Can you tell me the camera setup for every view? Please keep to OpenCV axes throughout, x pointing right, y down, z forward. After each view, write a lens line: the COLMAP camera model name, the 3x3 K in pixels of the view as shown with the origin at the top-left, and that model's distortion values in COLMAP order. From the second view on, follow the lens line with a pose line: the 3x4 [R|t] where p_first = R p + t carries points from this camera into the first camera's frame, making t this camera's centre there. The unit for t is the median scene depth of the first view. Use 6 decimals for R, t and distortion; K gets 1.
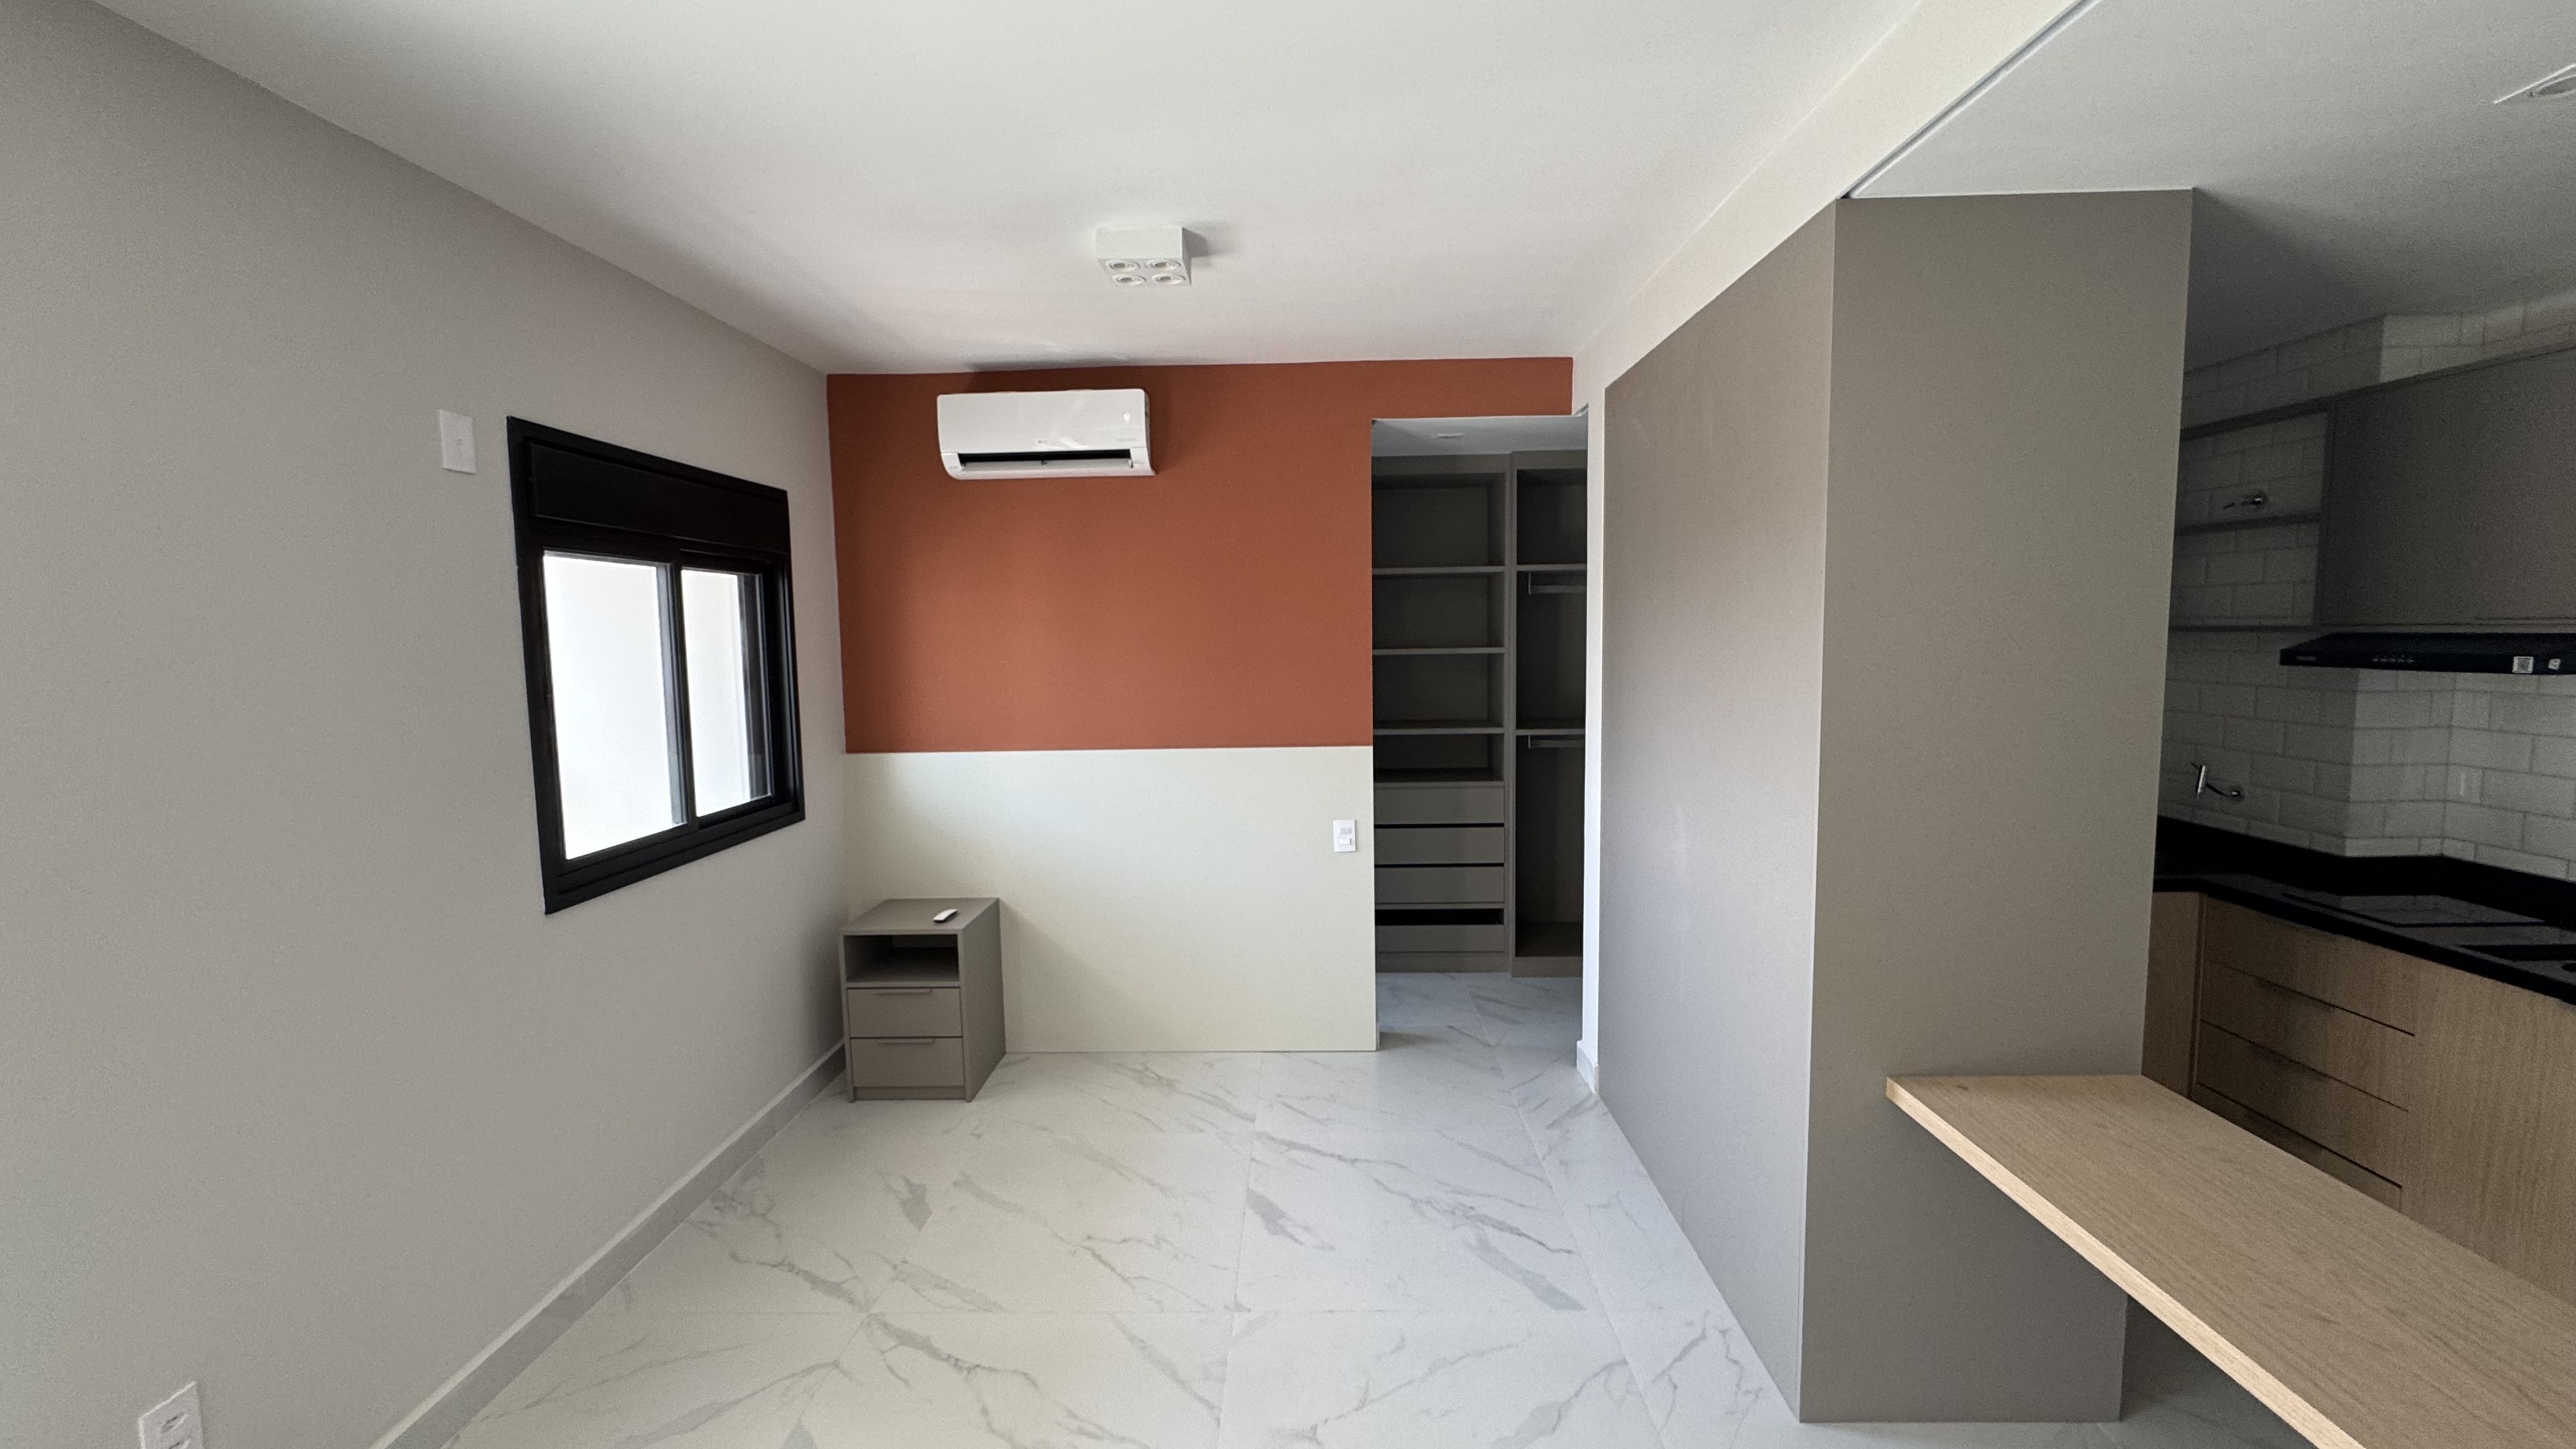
lens RADIAL K [[1029.3, 0, 1286.7], [0, 1029.3, 722.8], [0, 0, 1]] dist [-0.002835, 0.000231]
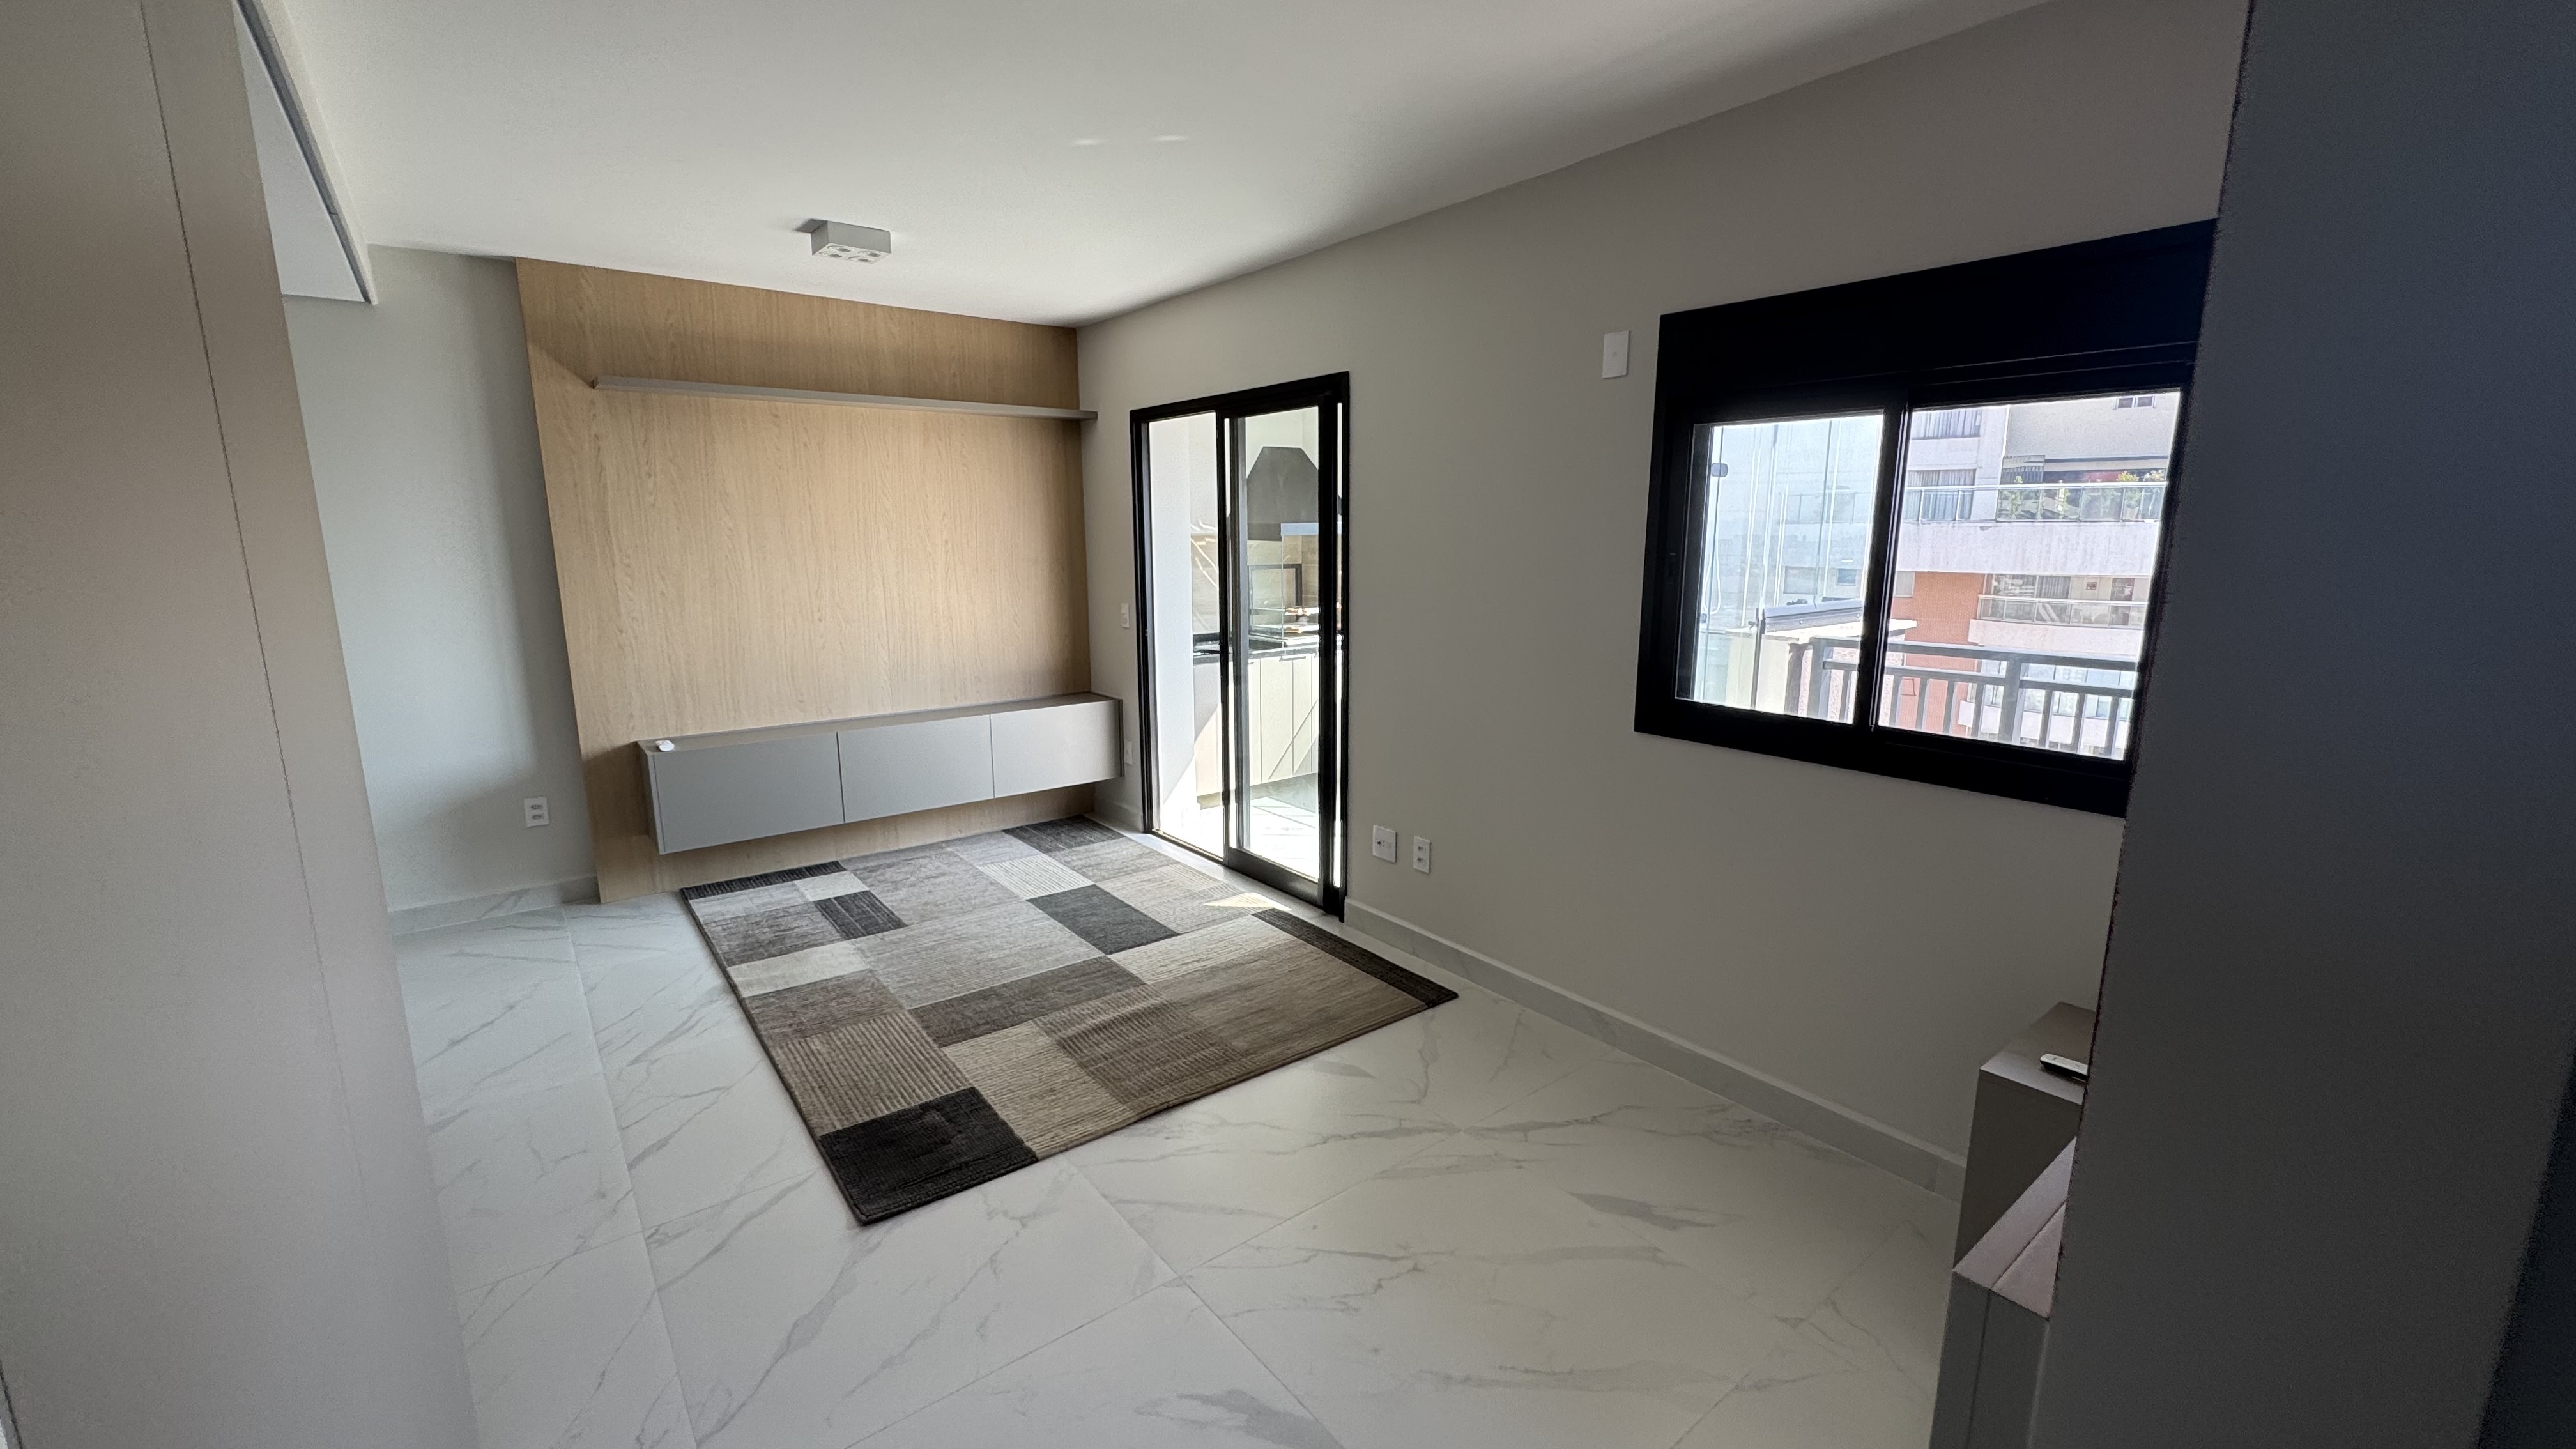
lens RADIAL K [[1029.3, 0, 1286.7], [0, 1029.3, 722.8], [0, 0, 1]] dist [-0.002835, 0.000231]
pose [[-0.772524, 0.134887, -0.620493, 0.297152], [-0.040859, 0.964593, 0.260559, -0.102369], [0.633669, 0.226641, -0.739660, 1.310864]]
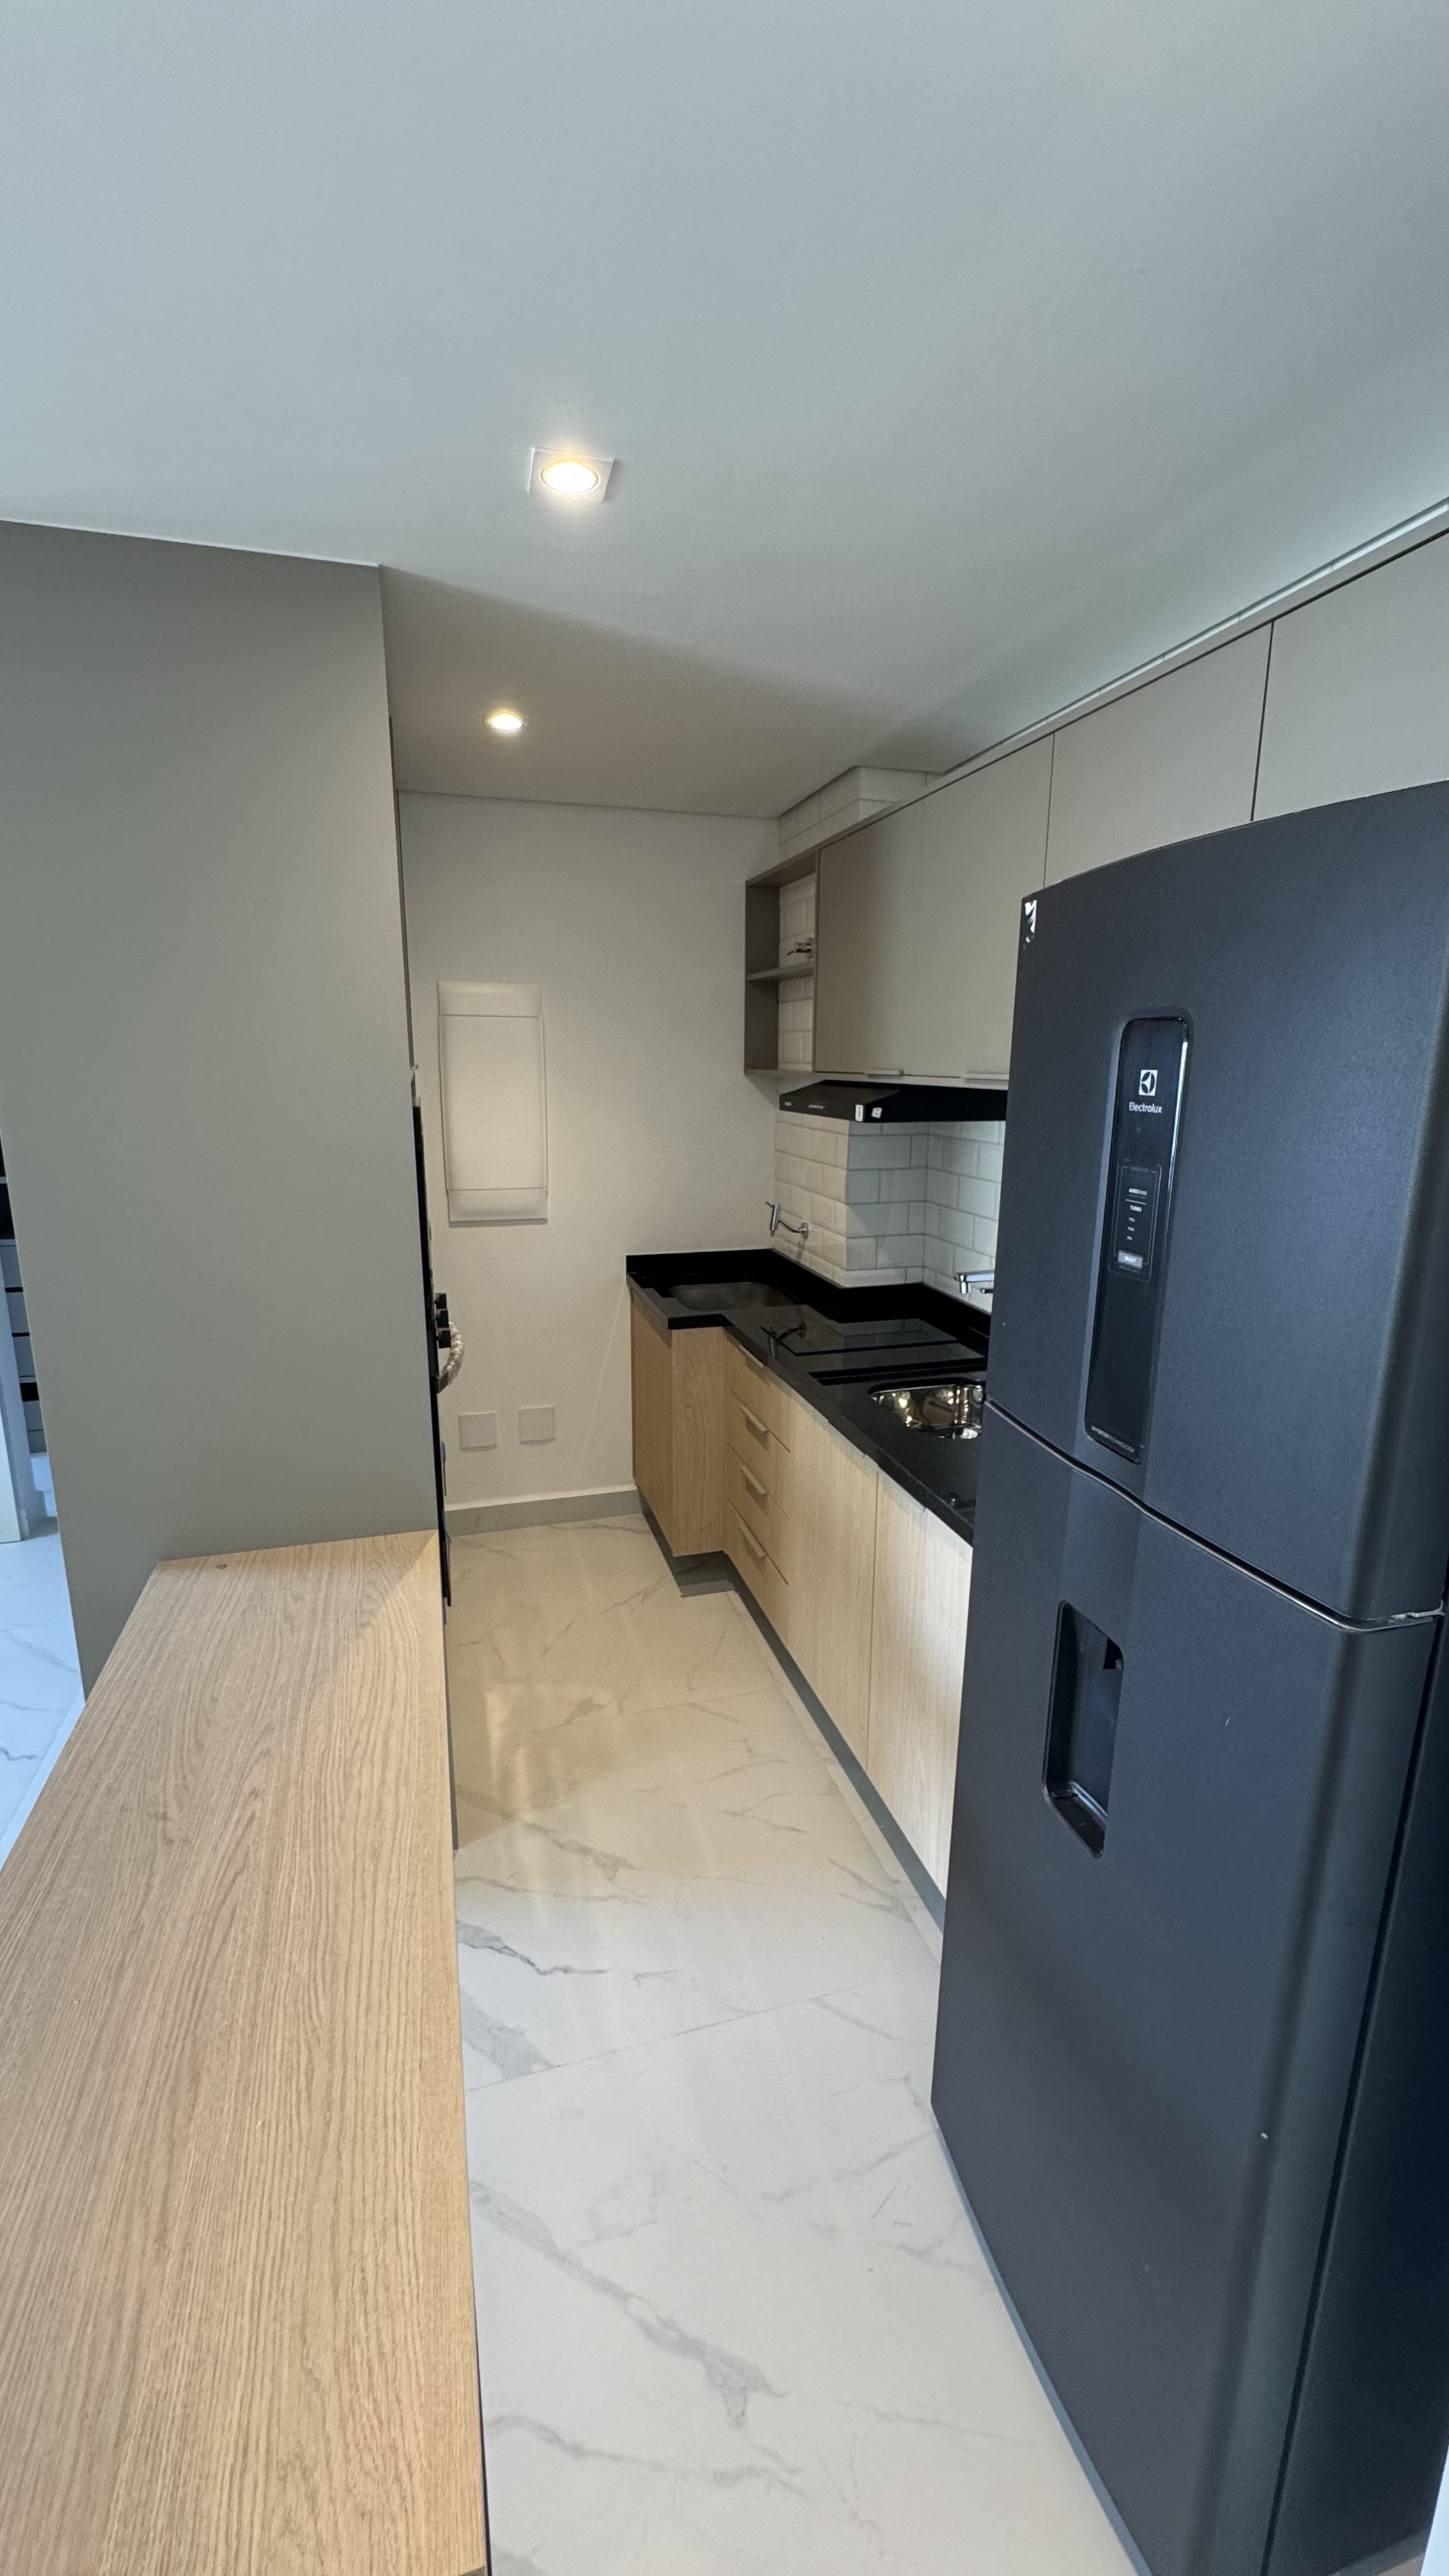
lens RADIAL K [[1029.3, 0, 724.5], [0, 1029.3, 1288.0], [0, 0, 1]] dist [-0.002835, 0.000231]
pose [[0.952280, -0.044404, 0.301979, 0.534900], [0.005765, 0.991802, 0.127657, -0.009428], [-0.305172, -0.119824, 0.944729, 0.001548]]
